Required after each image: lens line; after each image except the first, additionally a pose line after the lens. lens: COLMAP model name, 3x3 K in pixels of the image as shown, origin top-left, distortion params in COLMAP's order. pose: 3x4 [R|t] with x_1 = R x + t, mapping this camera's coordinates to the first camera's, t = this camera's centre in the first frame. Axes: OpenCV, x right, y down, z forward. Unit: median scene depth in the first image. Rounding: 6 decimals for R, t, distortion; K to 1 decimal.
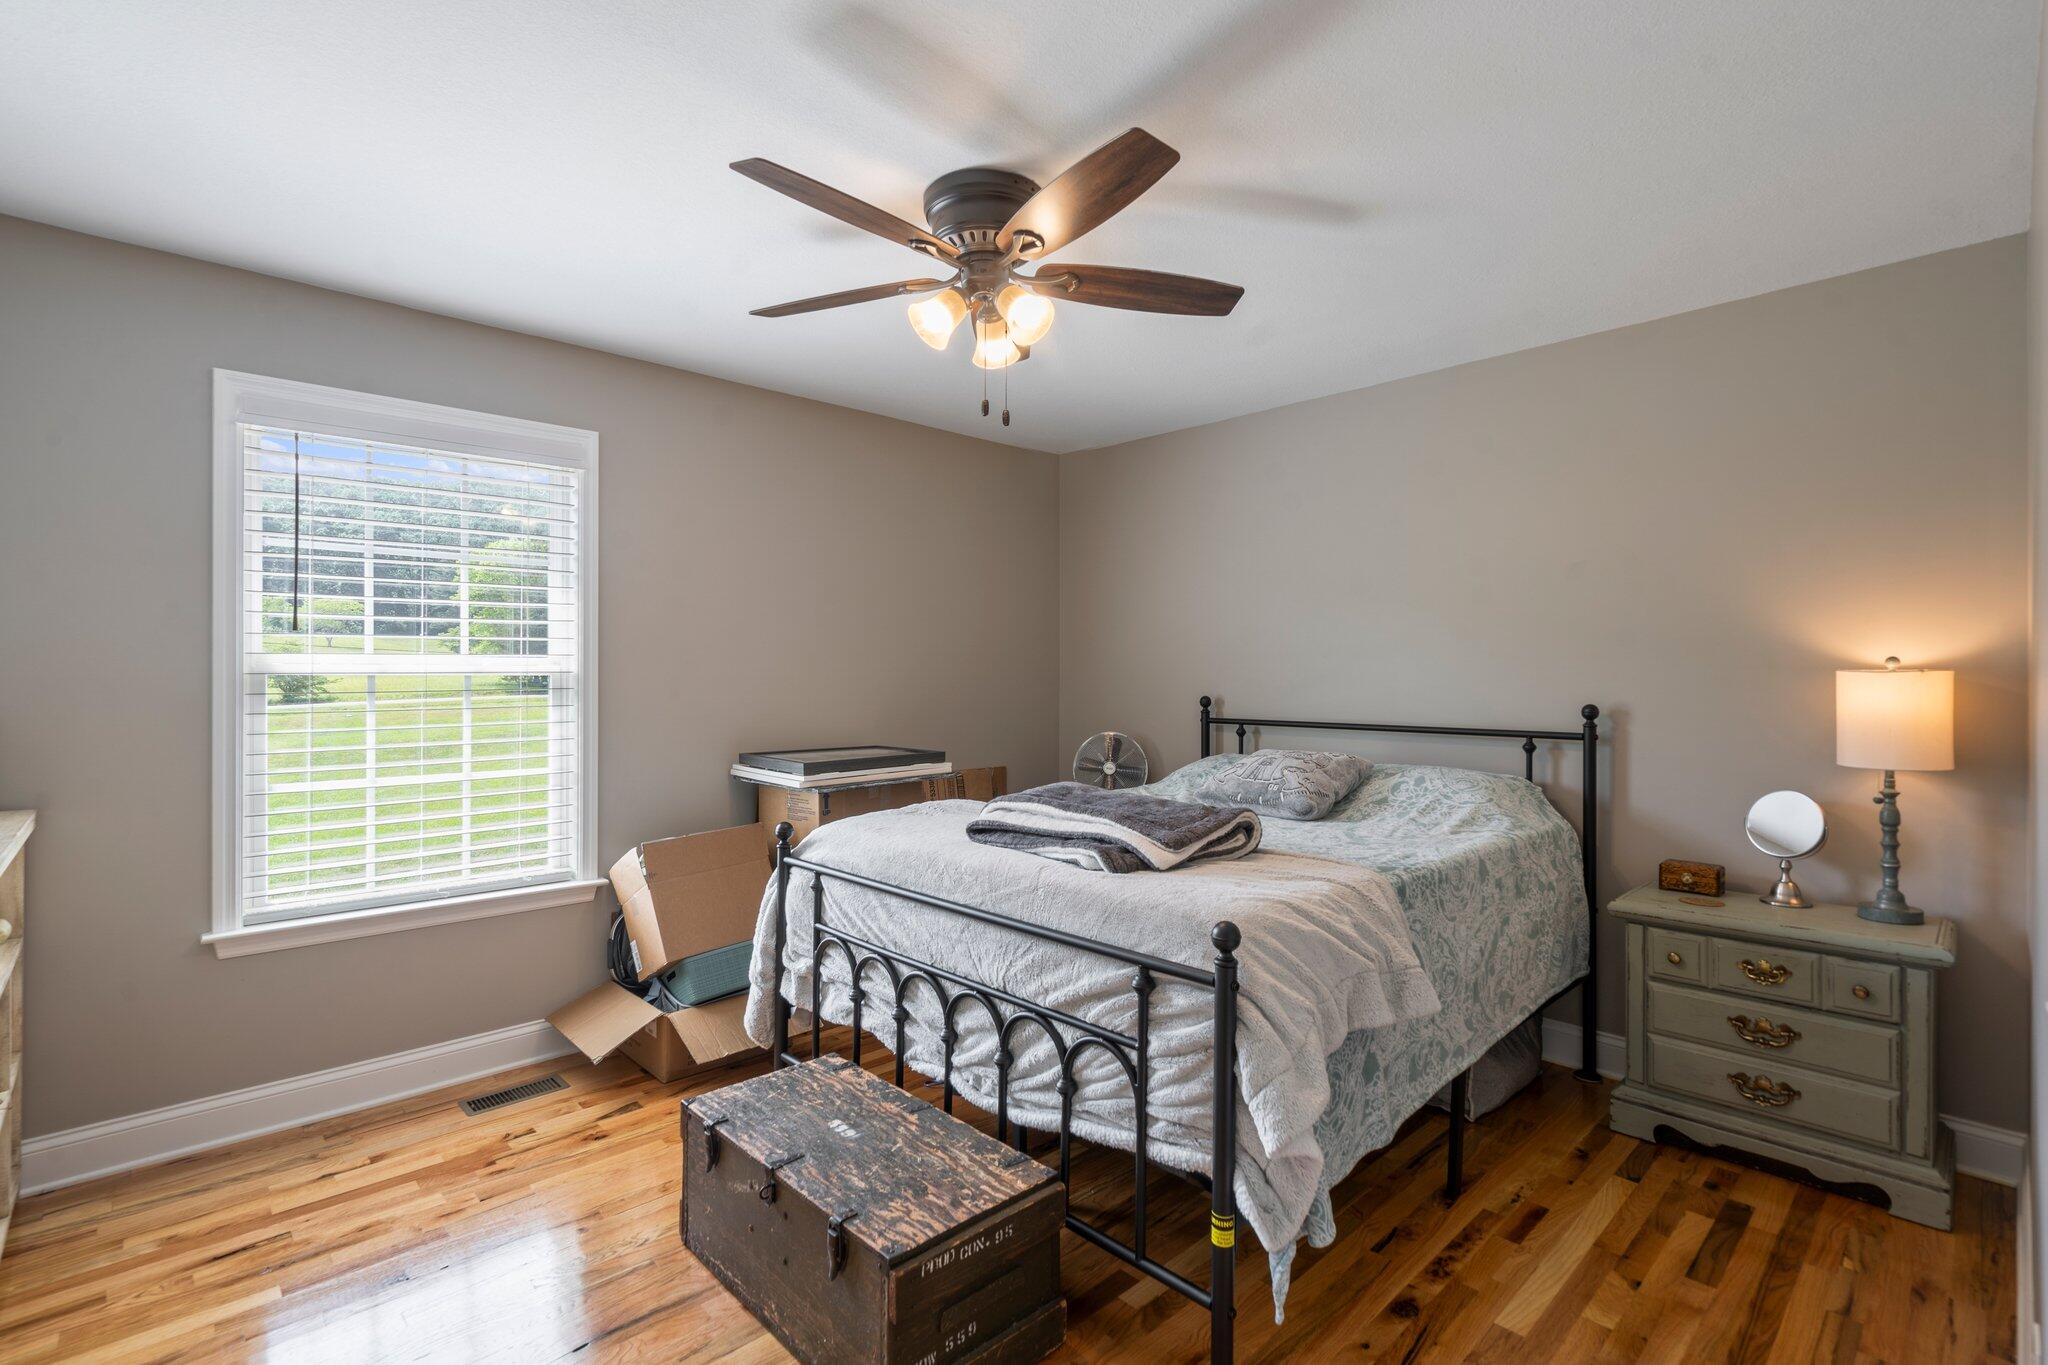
lens RADIAL K [[936.2, 0, 1024.6], [0, 936.2, 698.0], [0, 0, 1]] dist [0.001892, 0.000877]
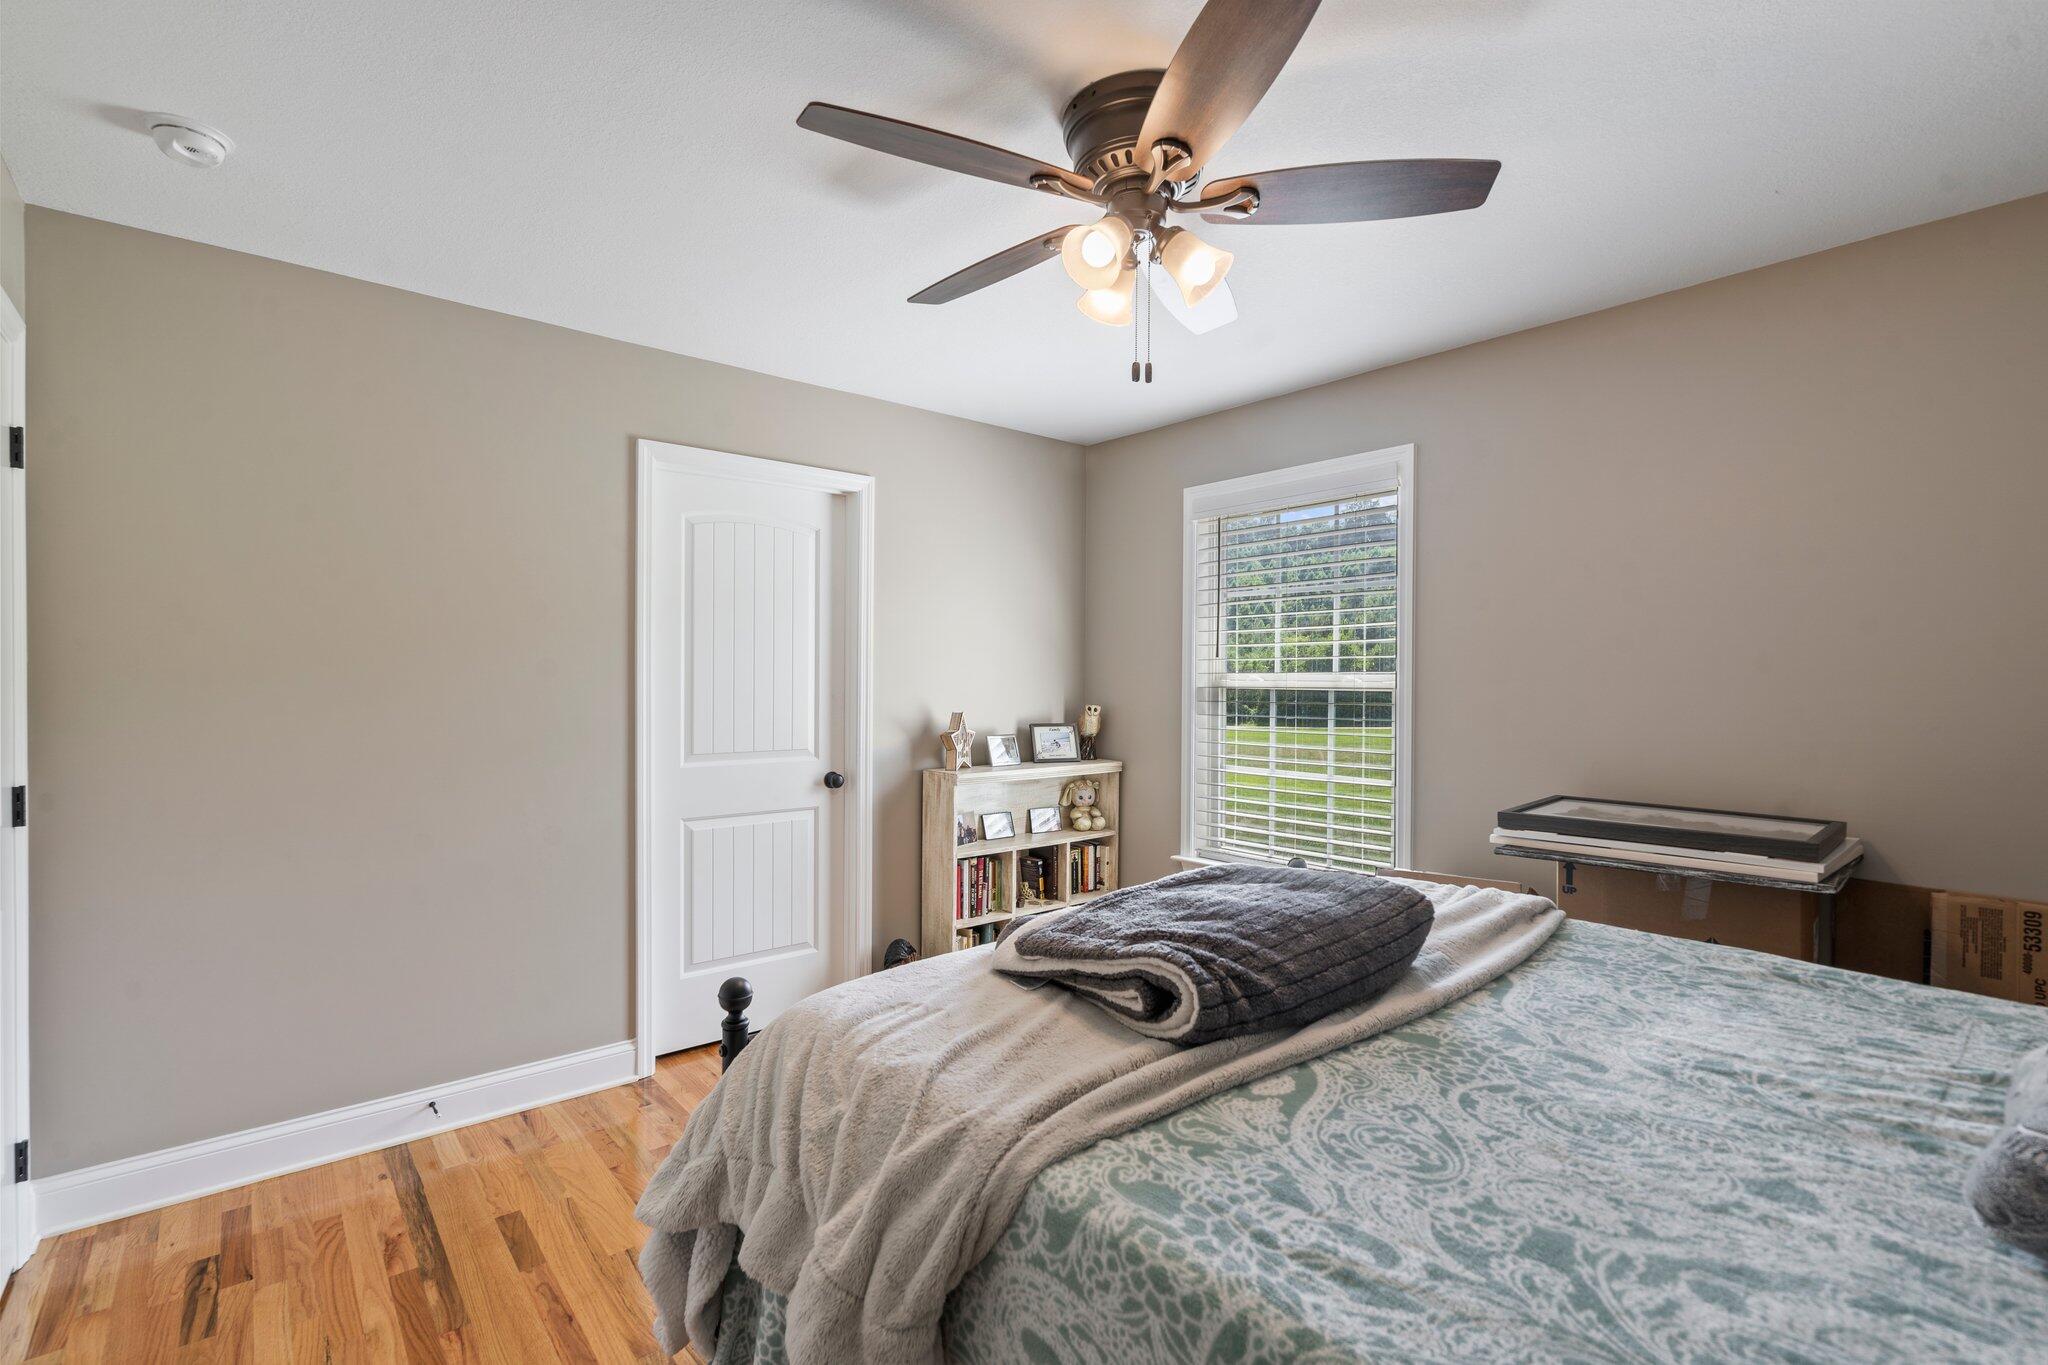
lens RADIAL K [[936.2, 0, 1024.6], [0, 936.2, 698.0], [0, 0, 1]] dist [0.001892, 0.000877]
pose [[-0.053826, 0.018522, -0.998379, 0.676737], [-0.029736, 0.999355, 0.020144, -0.032695], [0.998108, 0.030772, -0.053240, 0.823124]]
